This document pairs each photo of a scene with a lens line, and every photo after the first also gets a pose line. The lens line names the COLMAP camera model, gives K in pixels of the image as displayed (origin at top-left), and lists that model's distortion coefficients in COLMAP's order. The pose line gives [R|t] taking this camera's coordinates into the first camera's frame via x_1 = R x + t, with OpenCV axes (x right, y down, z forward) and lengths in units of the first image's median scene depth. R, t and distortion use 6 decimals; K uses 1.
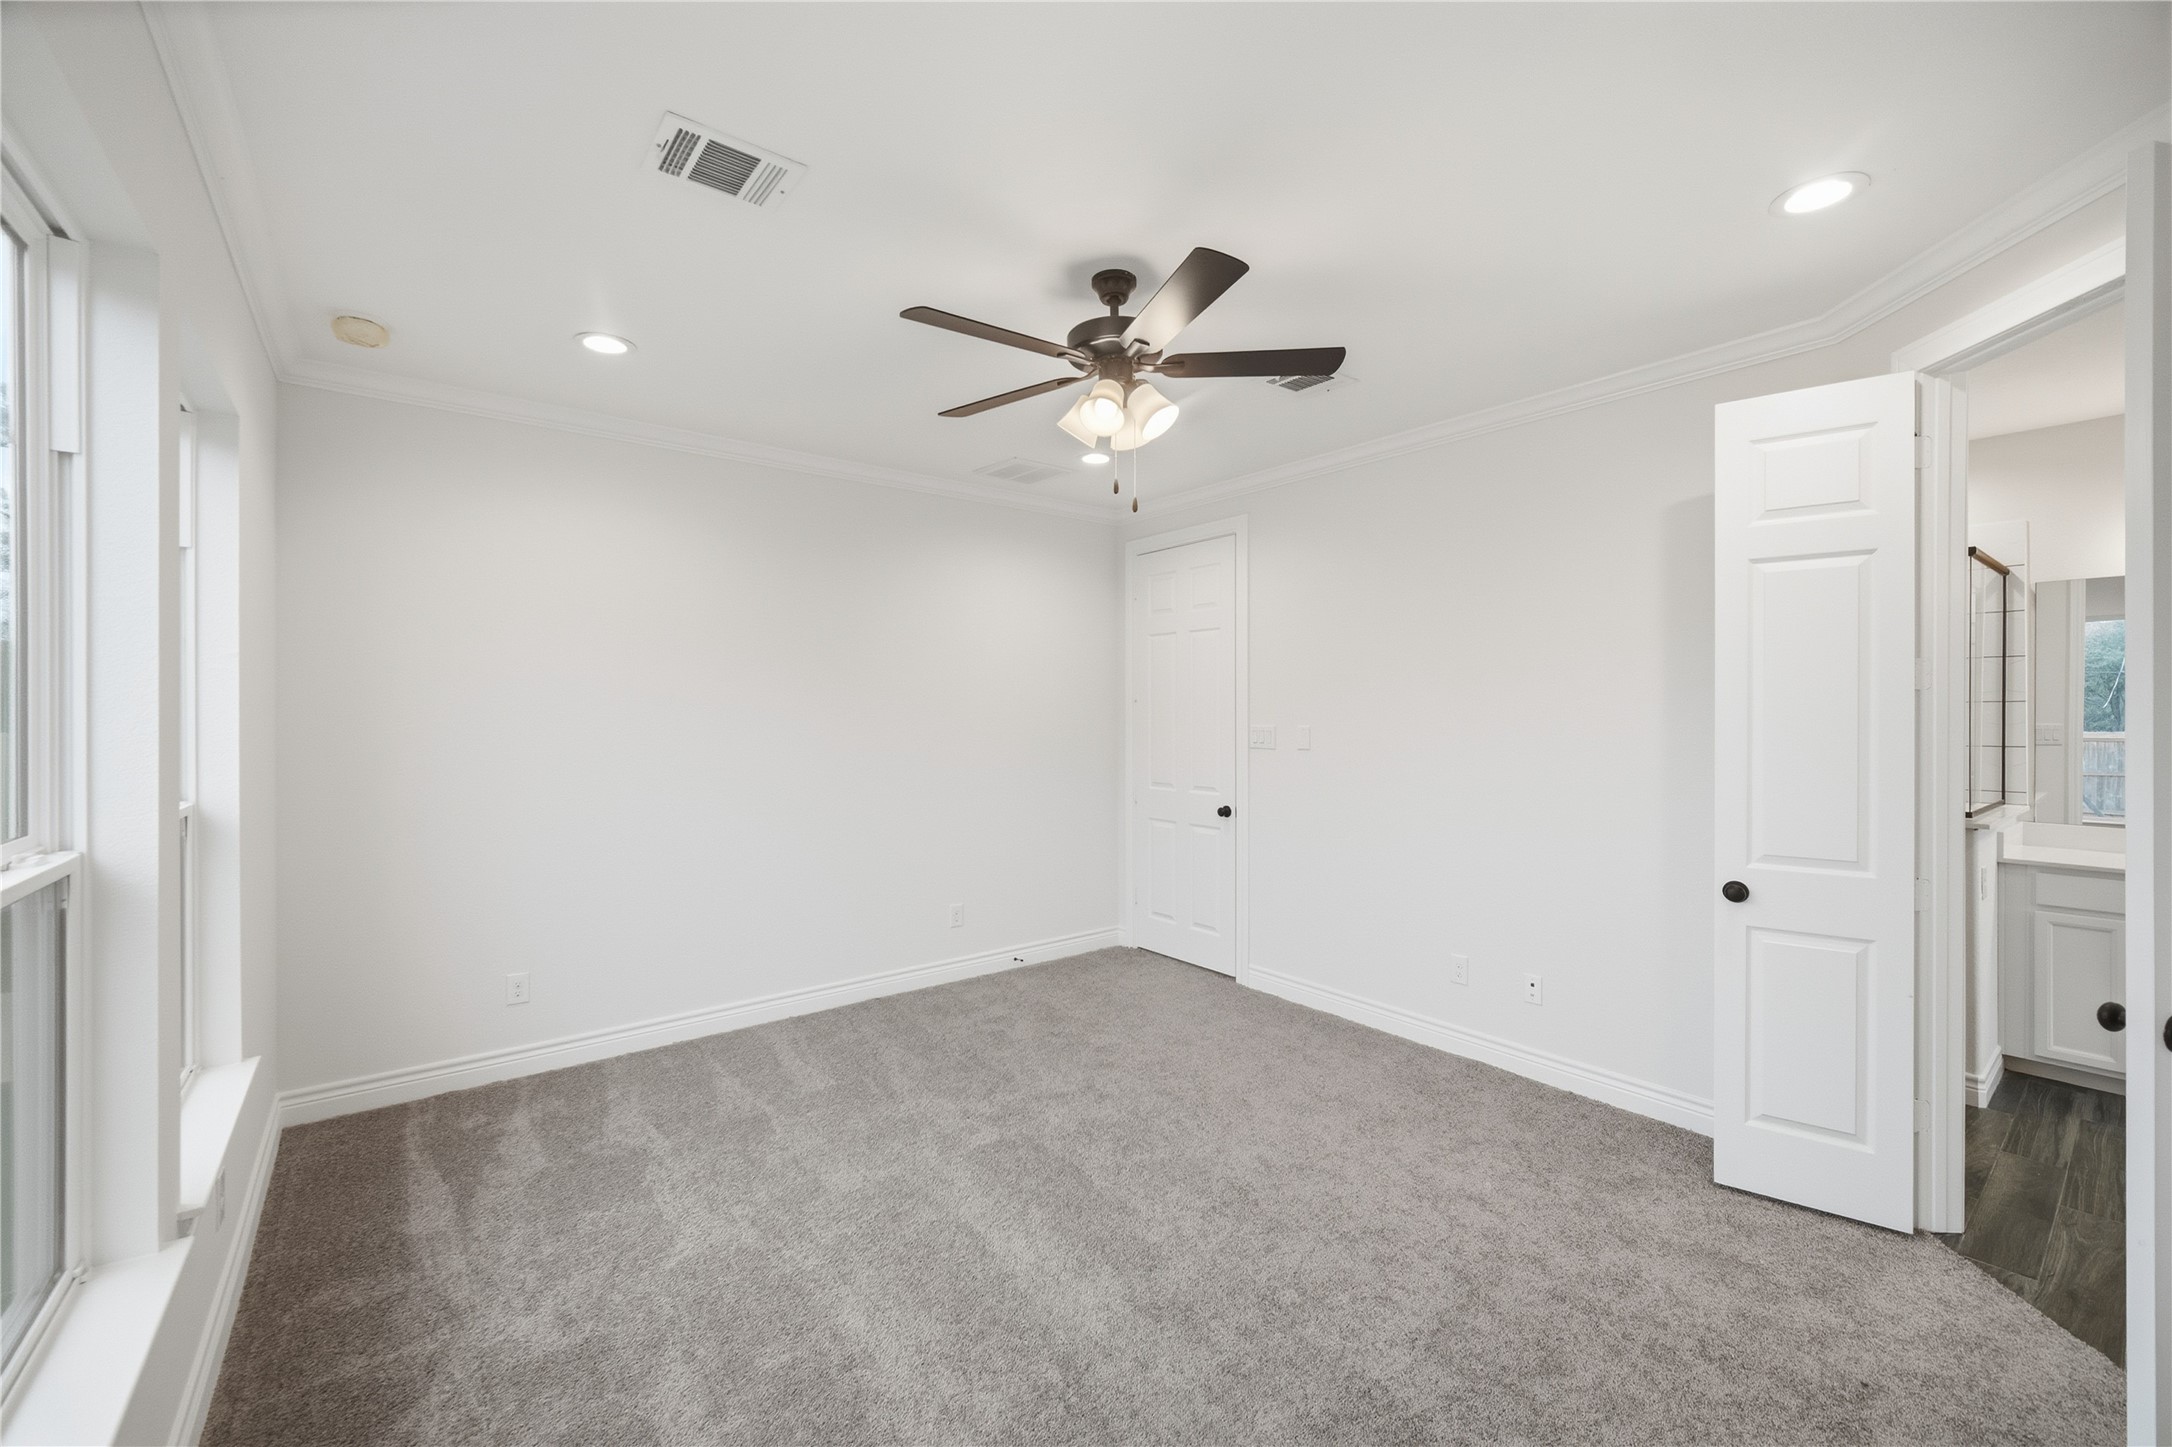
lens RADIAL K [[869.0, 0, 1087.5], [0, 869.0, 723.7], [0, 0, 1]] dist [-0.001705, -0.000133]
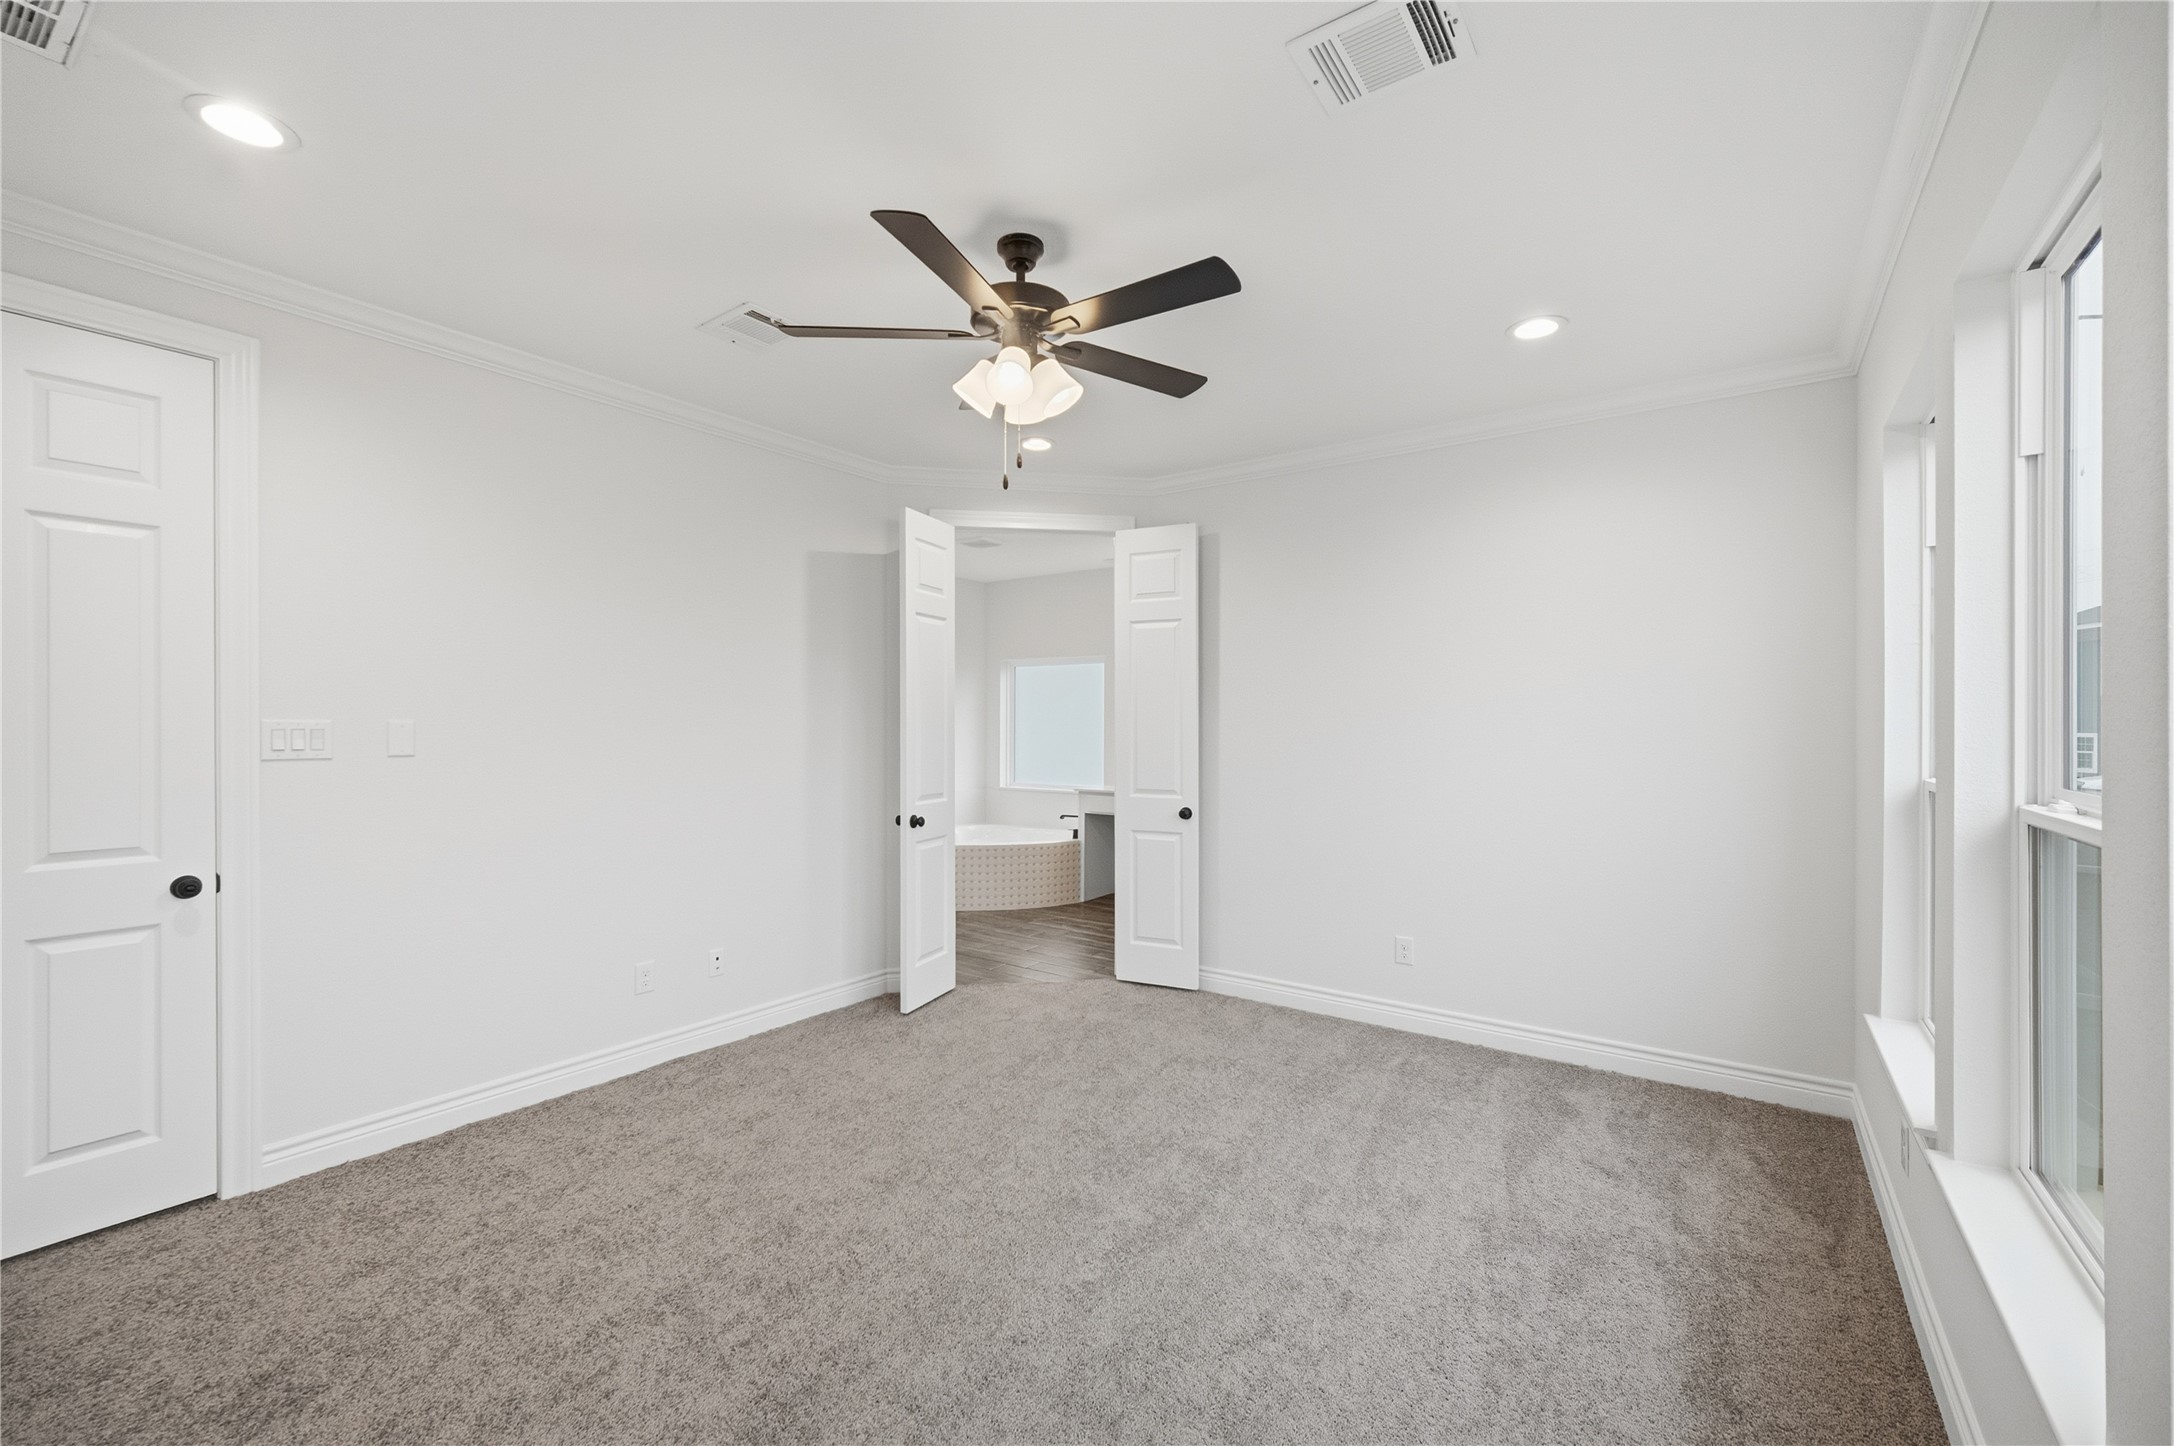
lens RADIAL K [[885.3, 0, 1087.5], [0, 885.3, 738.7], [0, 0, 1]] dist [-0.001988, -0.000003]
pose [[-0.268237, -0.020188, 0.963141, -0.699283], [0.008714, 0.999689, 0.023381, 0.006615], [-0.963314, 0.014664, -0.267978, 0.894606]]
